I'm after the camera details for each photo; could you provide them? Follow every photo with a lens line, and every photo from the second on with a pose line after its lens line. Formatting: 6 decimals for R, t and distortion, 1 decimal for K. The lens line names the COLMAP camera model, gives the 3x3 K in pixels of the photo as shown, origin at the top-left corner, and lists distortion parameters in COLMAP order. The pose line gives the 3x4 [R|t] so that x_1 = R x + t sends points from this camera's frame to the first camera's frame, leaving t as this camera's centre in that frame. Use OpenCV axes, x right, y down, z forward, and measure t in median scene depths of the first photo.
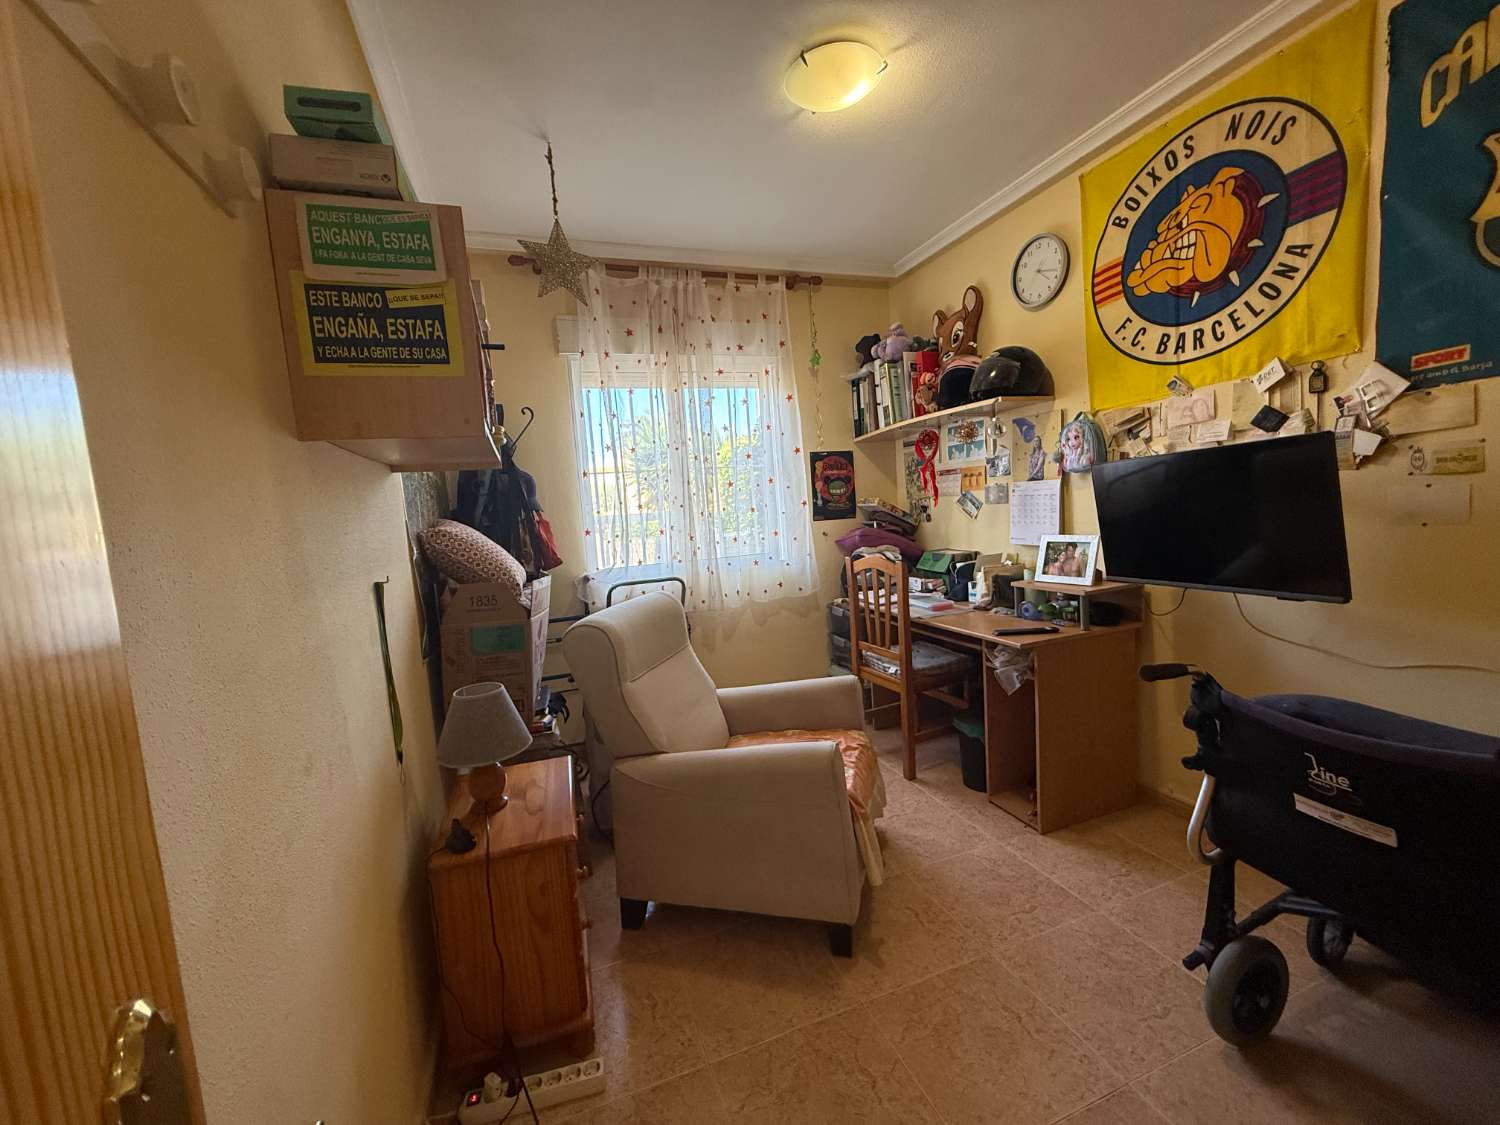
lens RADIAL K [[594.3, 0, 746.0], [0, 594.3, 564.1], [0, 0, 1]] dist [0.000439, 0.000026]
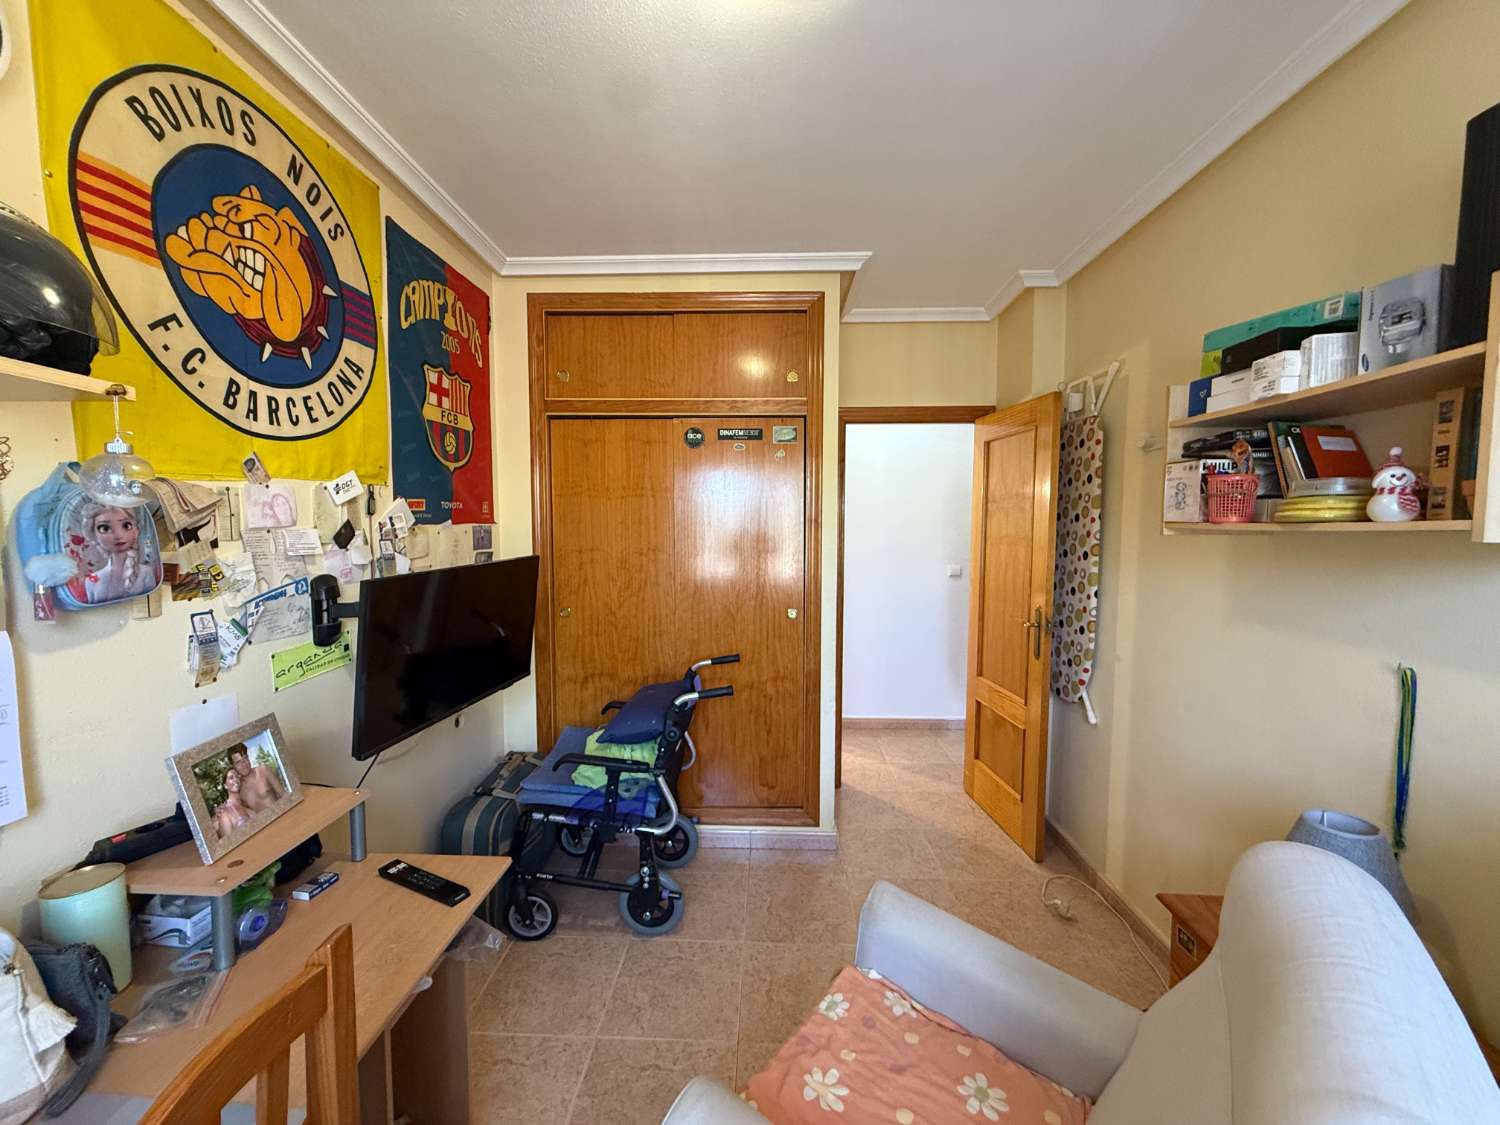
lens RADIAL K [[594.3, 0, 749.6], [0, 594.3, 561.9], [0, 0, 1]] dist [0.000439, 0.000026]
pose [[-0.923451, 0.040278, 0.381598, -0.027339], [0.096196, 0.987019, 0.128611, -0.232852], [-0.371464, 0.155474, -0.915337, 1.439121]]
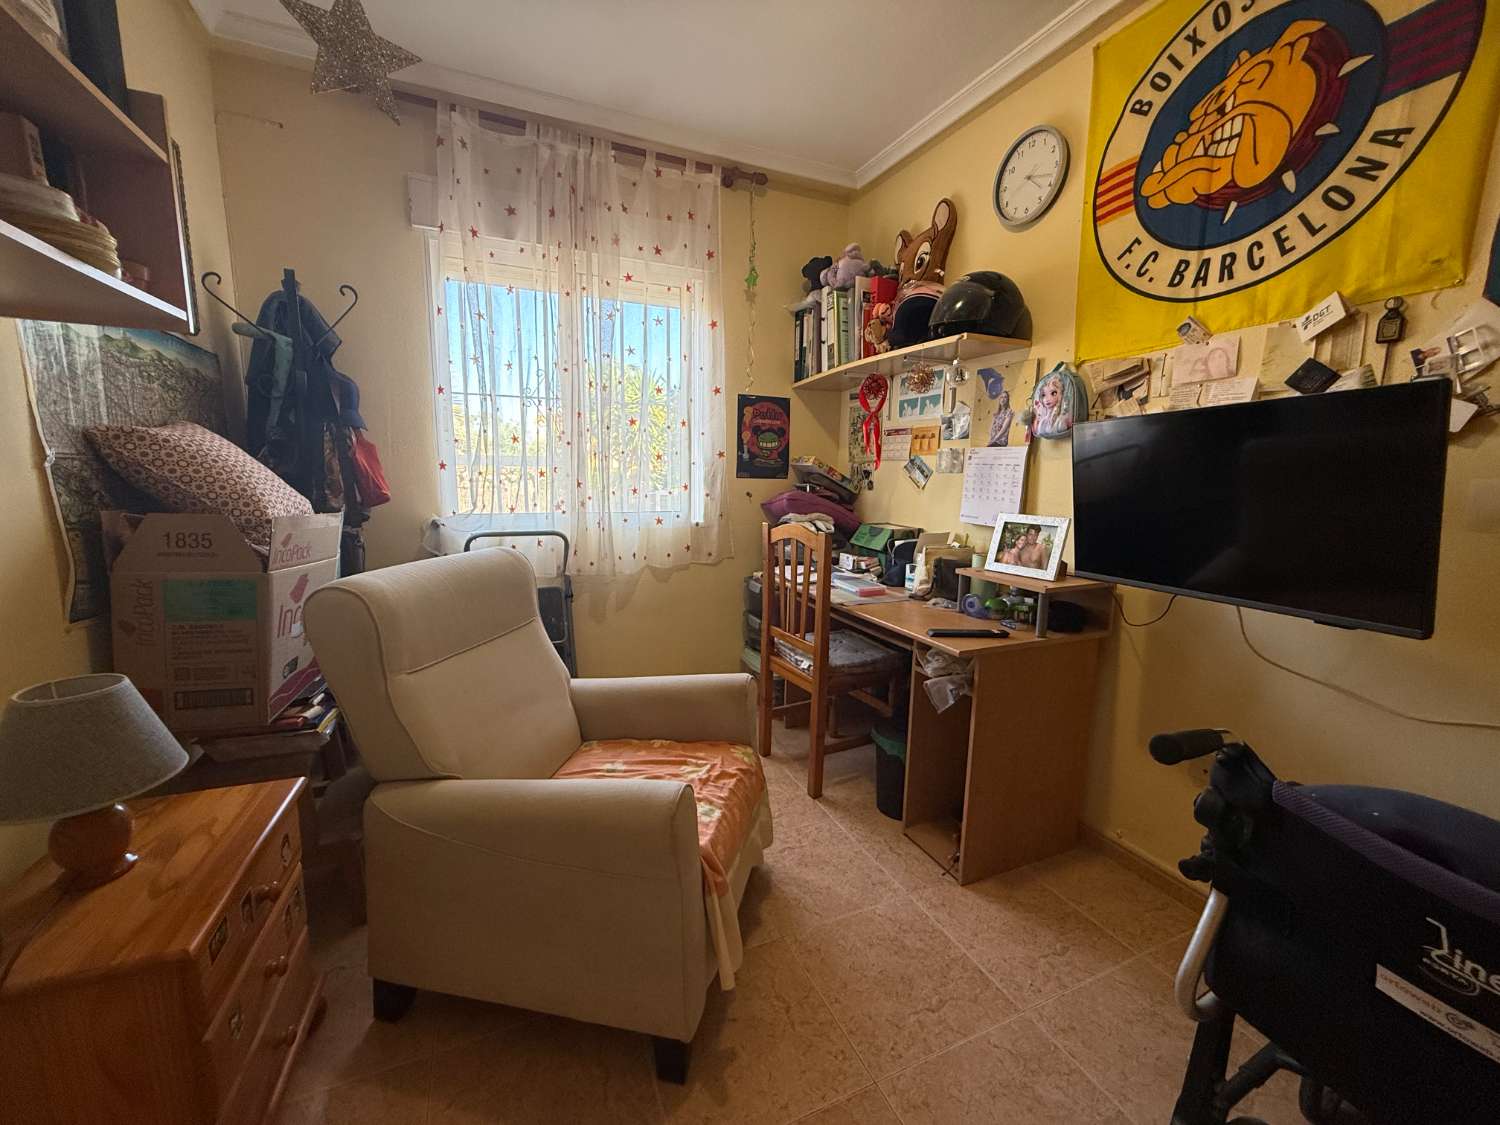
lens RADIAL K [[594.3, 0, 744.6], [0, 594.3, 563.5], [0, 0, 1]] dist [0.000439, 0.000026]
pose [[0.994409, 0.073717, 0.075614, 0.120473], [-0.077998, 0.995417, 0.055327, 0.001740], [-0.071189, -0.060915, 0.995601, 0.264940]]
